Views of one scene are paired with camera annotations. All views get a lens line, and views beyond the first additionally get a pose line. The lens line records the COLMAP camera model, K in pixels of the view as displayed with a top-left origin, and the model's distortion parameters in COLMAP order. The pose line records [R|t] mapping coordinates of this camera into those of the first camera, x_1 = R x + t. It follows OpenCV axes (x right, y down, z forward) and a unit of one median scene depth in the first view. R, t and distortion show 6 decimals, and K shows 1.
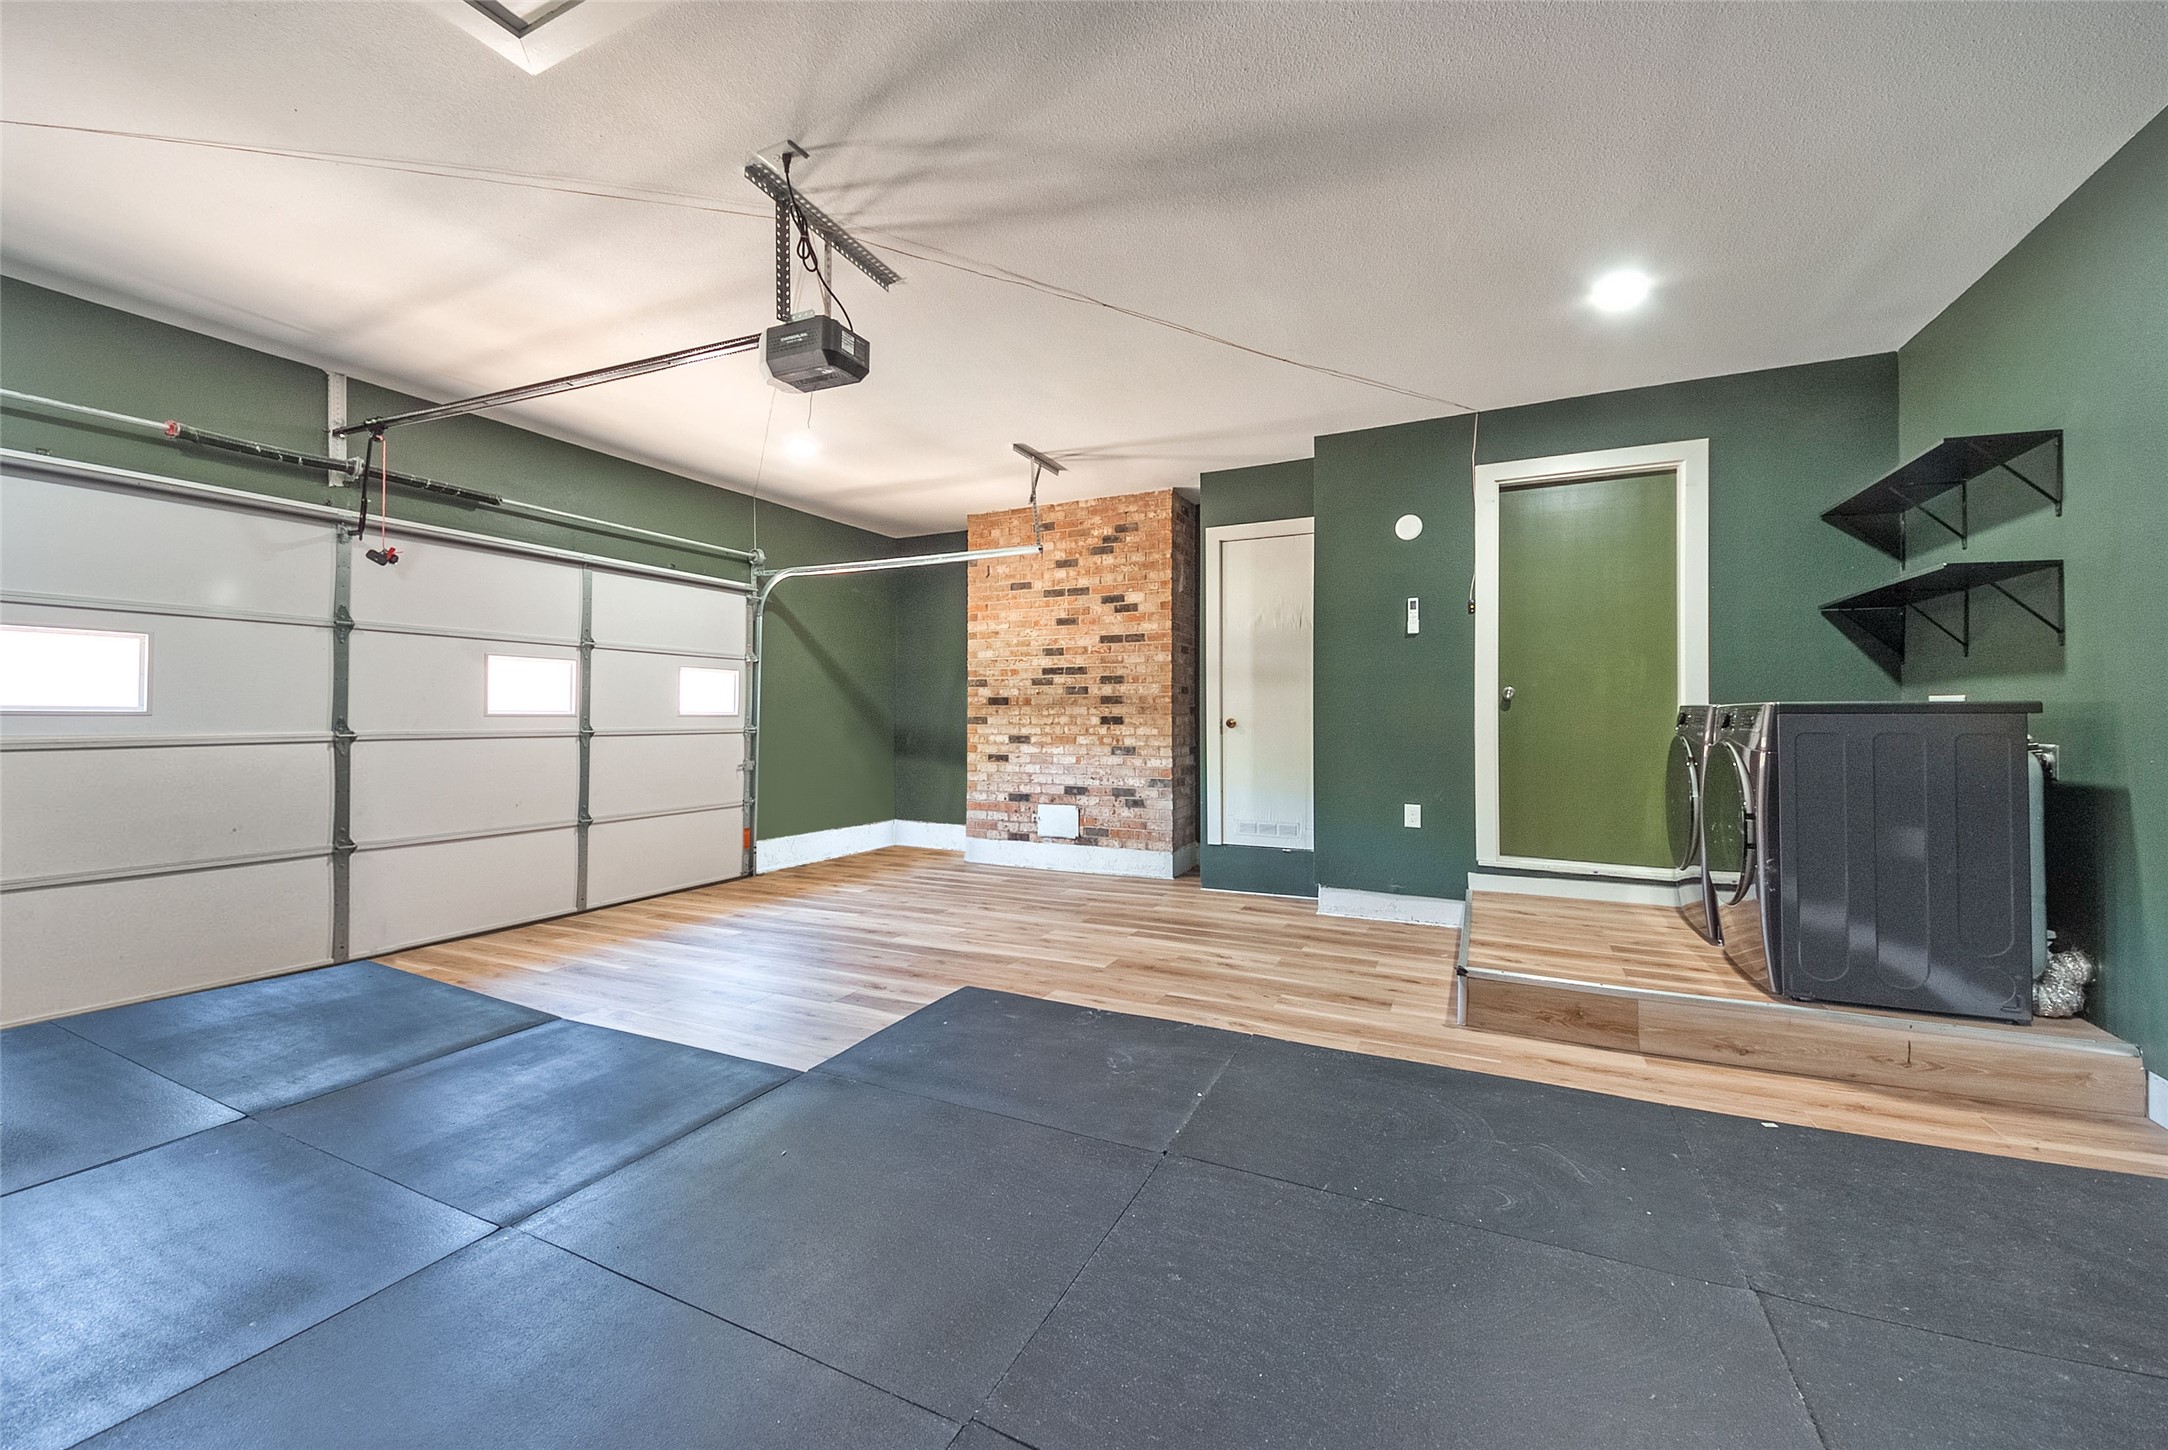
lens RADIAL K [[837.6, 0, 1084.2], [0, 837.6, 698.0], [0, 0, 1]] dist [0.047927, -0.032513]
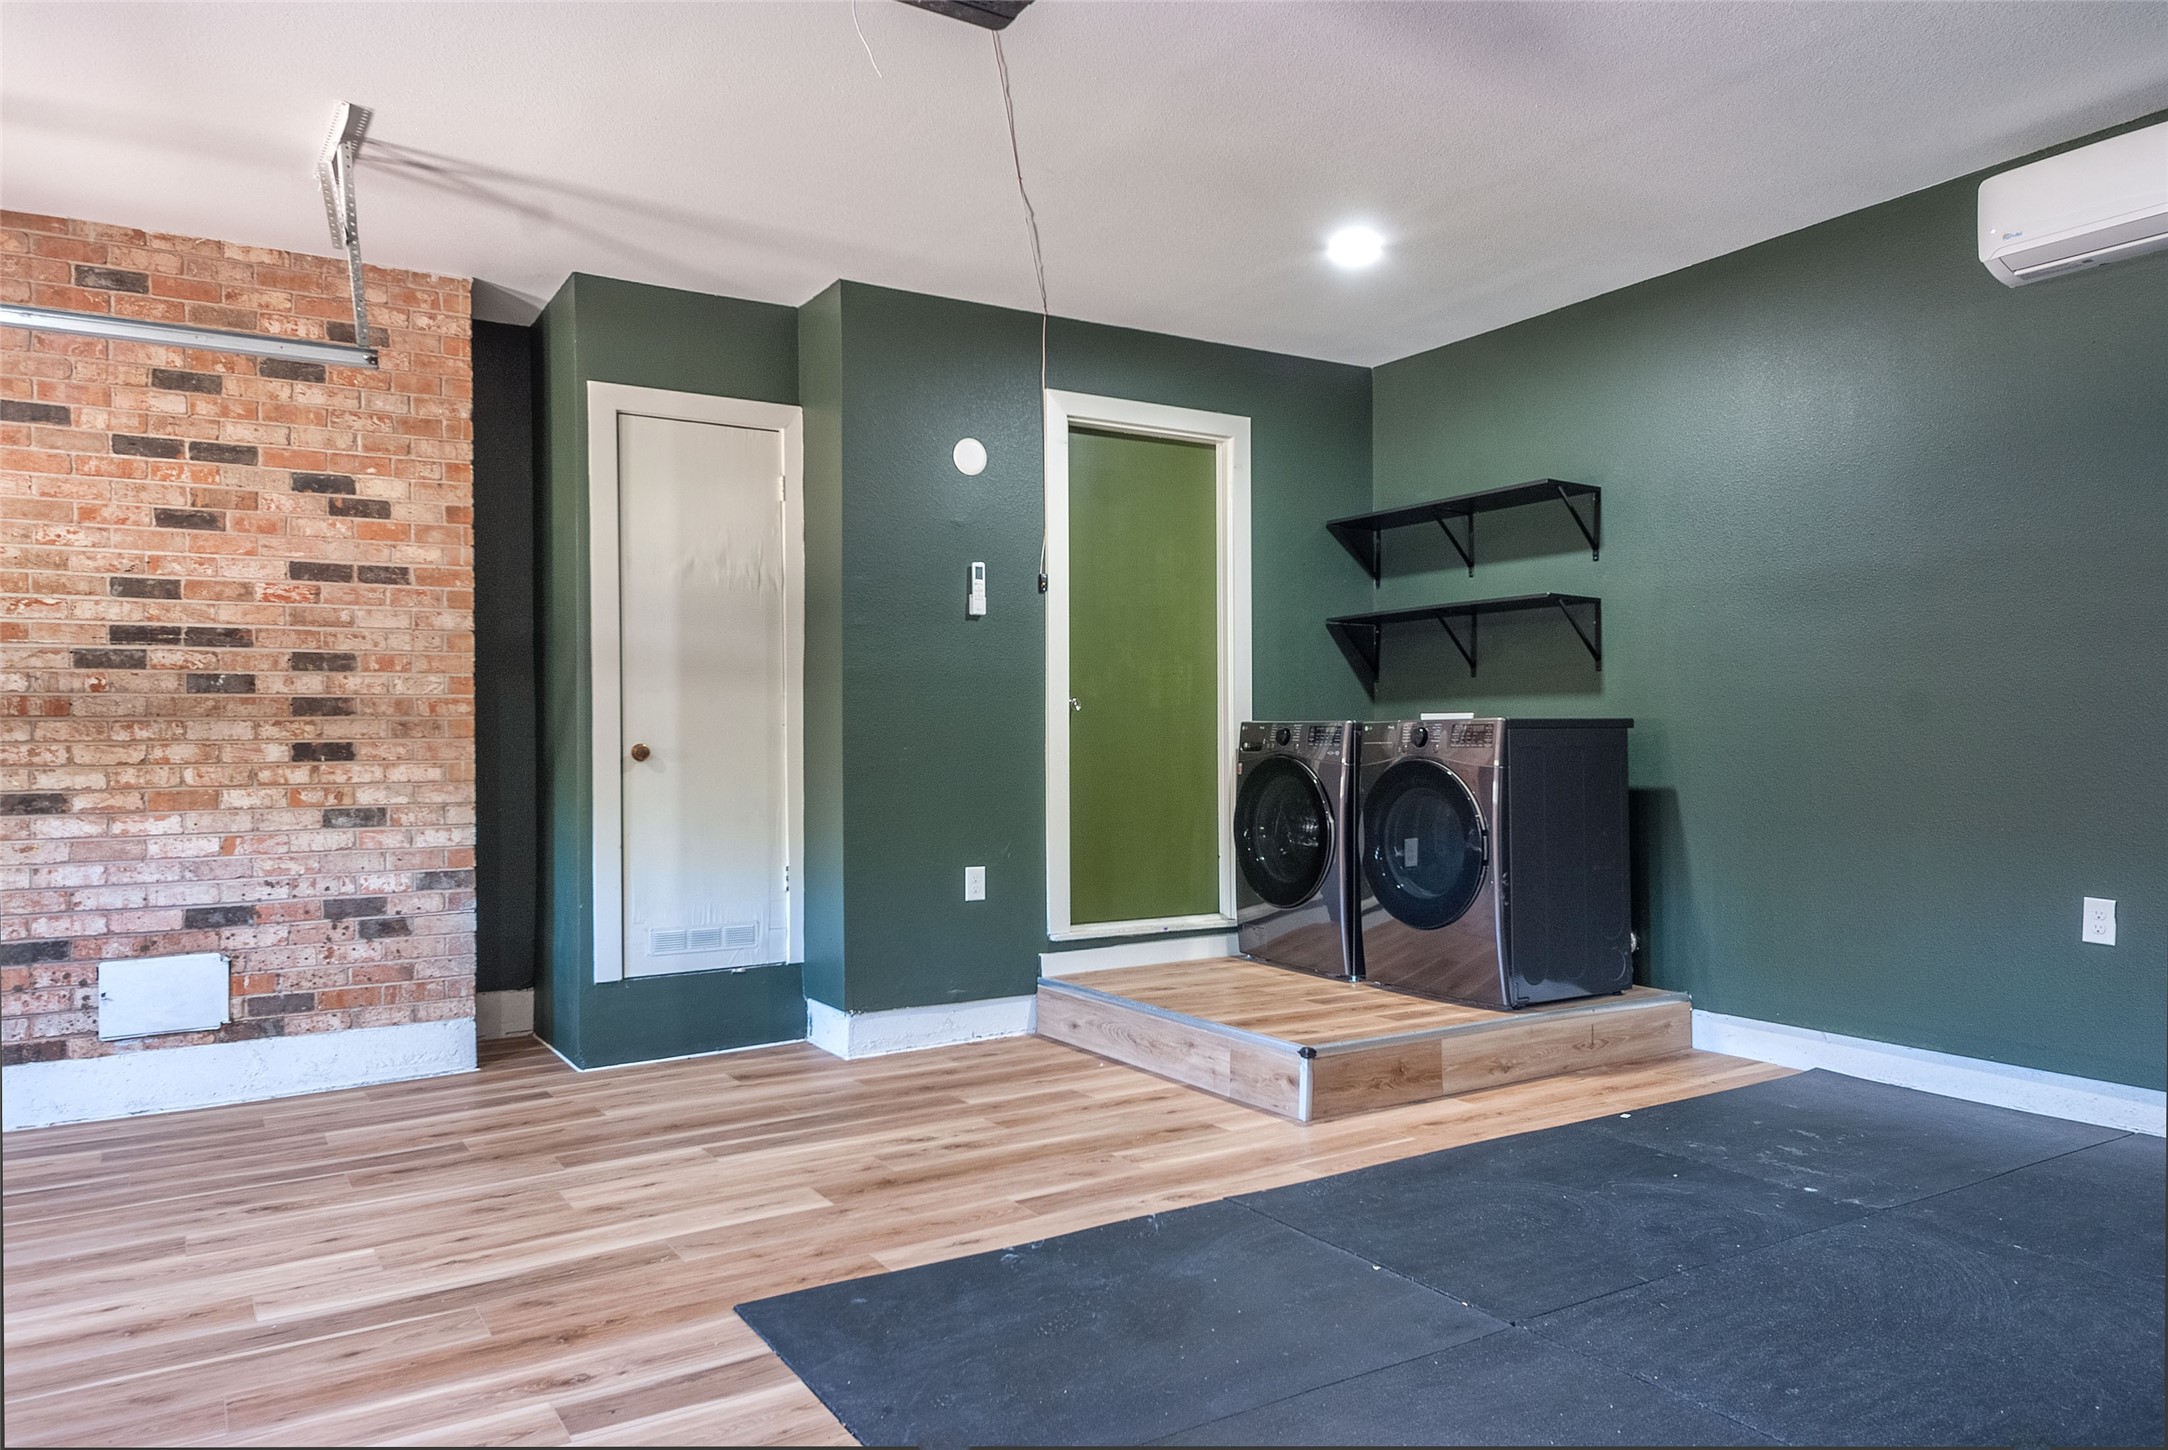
lens RADIAL K [[1452.9, 0, 1084.0], [0, 1452.9, 725.0], [0, 0, 1]] dist [0.048515, -0.035059]
pose [[0.535311, 0.004526, 0.844643, -0.424868], [-0.008840, 0.999961, 0.000244, 0.008517], [-0.844609, -0.007597, 0.535330, 0.231942]]
